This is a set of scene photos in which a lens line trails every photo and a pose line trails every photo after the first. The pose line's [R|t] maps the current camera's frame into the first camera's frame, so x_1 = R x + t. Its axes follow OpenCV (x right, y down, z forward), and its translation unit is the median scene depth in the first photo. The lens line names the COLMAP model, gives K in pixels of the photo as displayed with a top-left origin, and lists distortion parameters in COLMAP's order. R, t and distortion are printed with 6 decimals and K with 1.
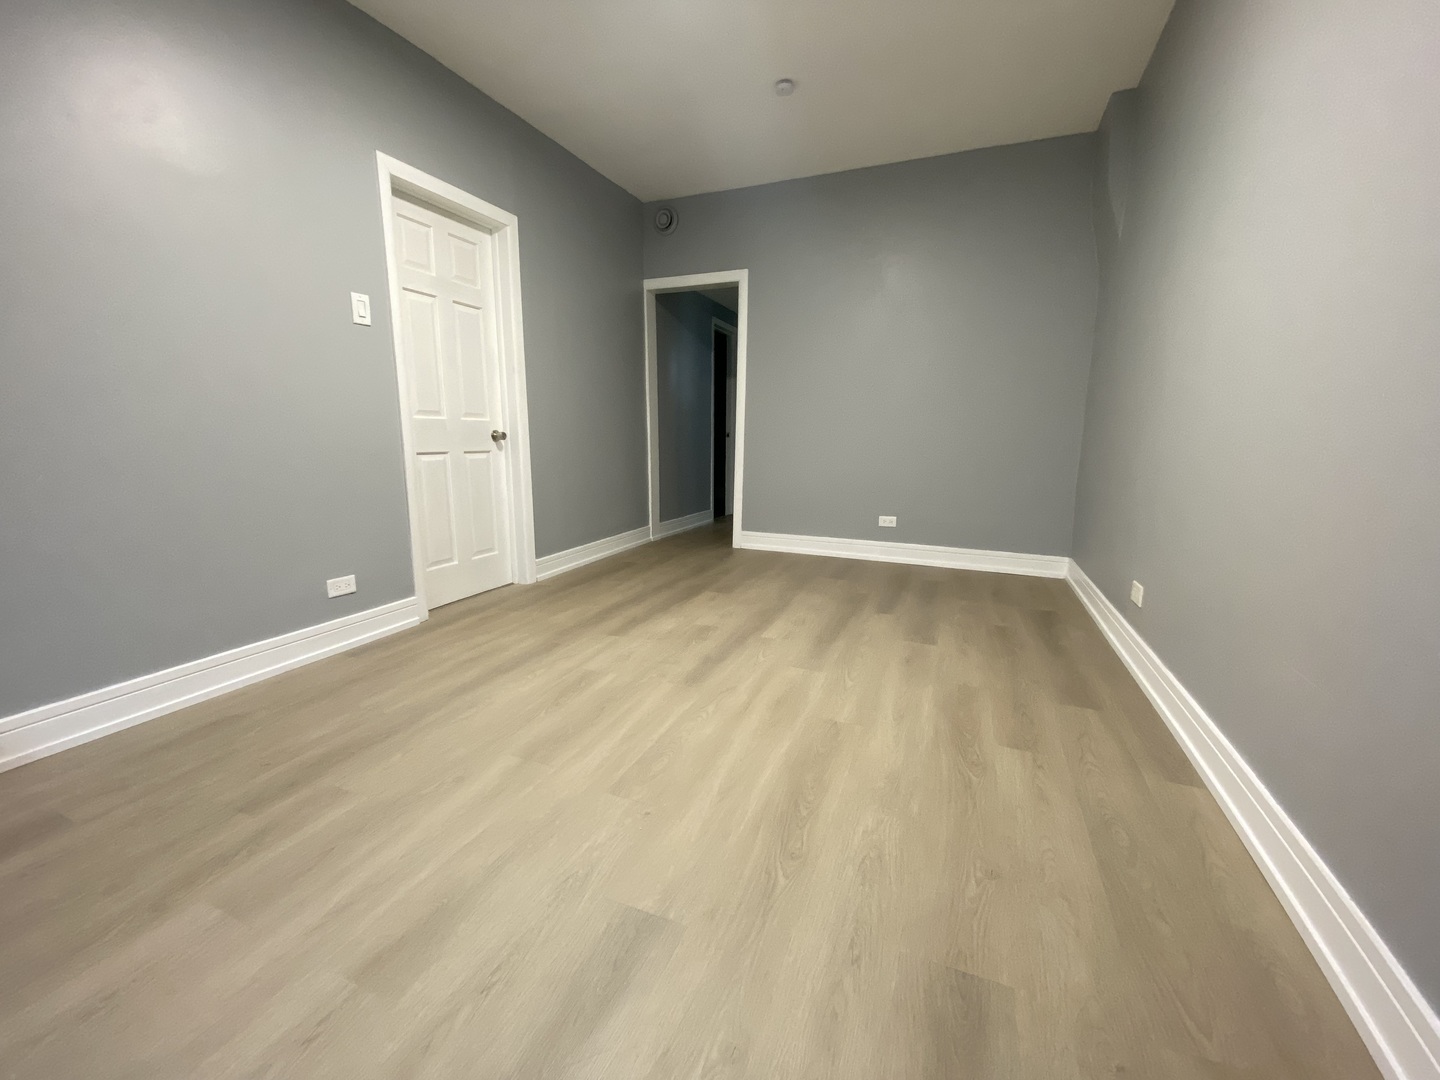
lens RADIAL K [[578.3, 0, 714.2], [0, 578.3, 544.3], [0, 0, 1]] dist [0.021551, -0.020765]
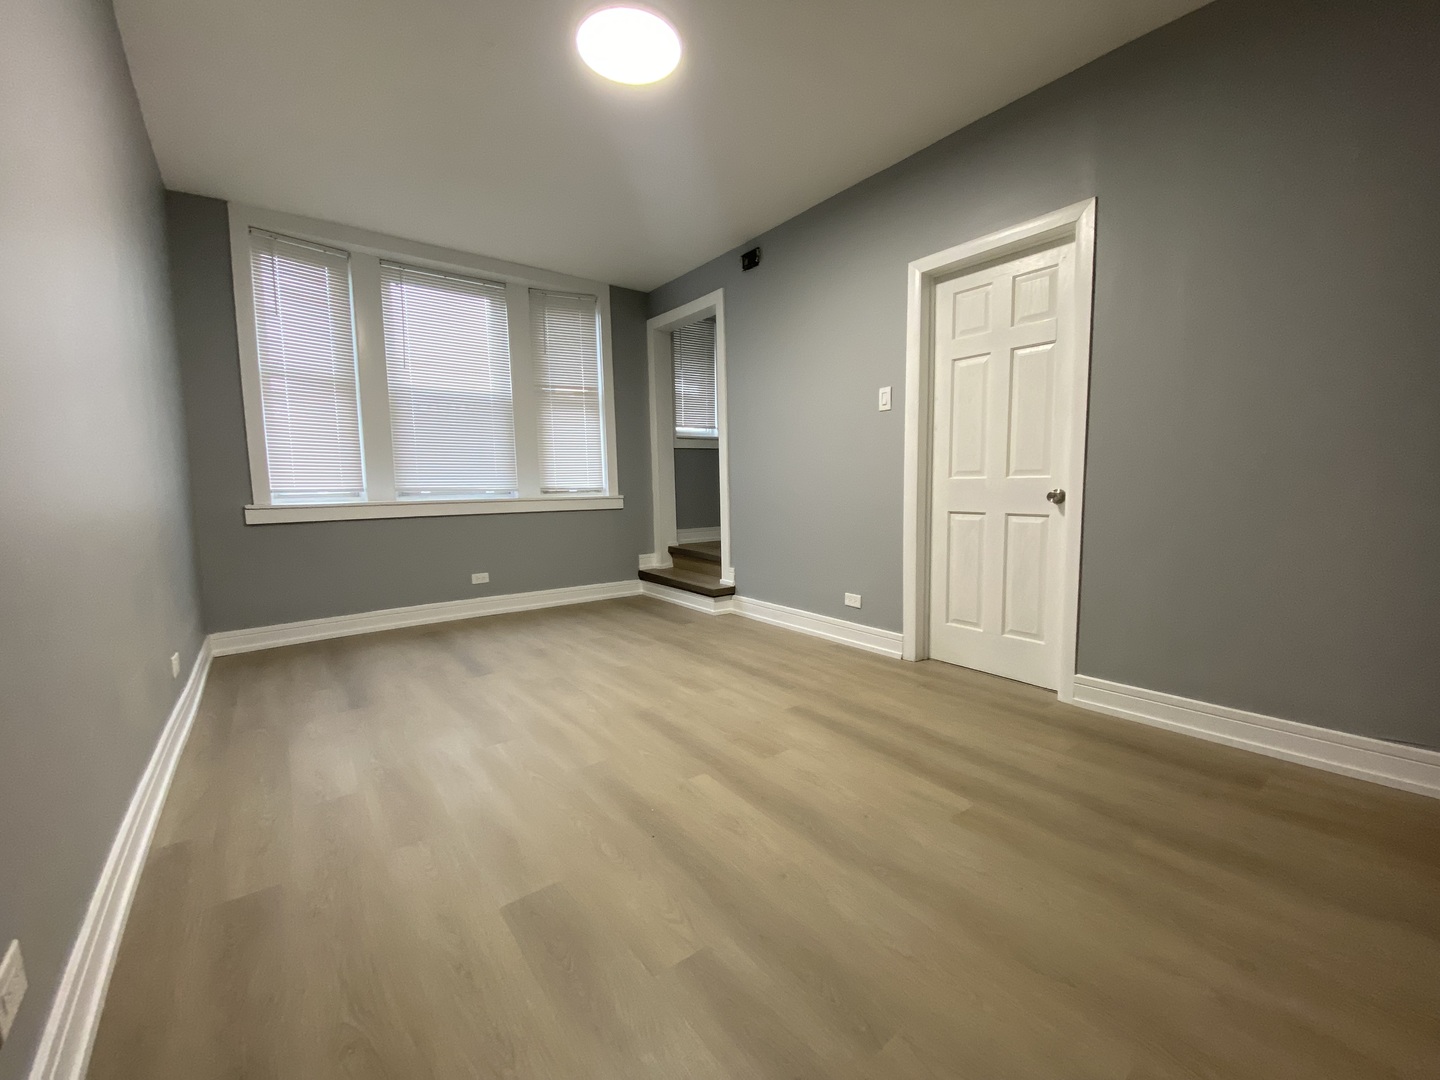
lens RADIAL K [[578.3, 0, 720.1], [0, 578.3, 543.5], [0, 0, 1]] dist [0.021551, -0.020765]
pose [[-0.494053, 0.096155, -0.864098, 0.701668], [-0.152586, 0.968851, 0.195054, -0.280461], [0.855938, 0.228216, -0.463992, 1.322301]]
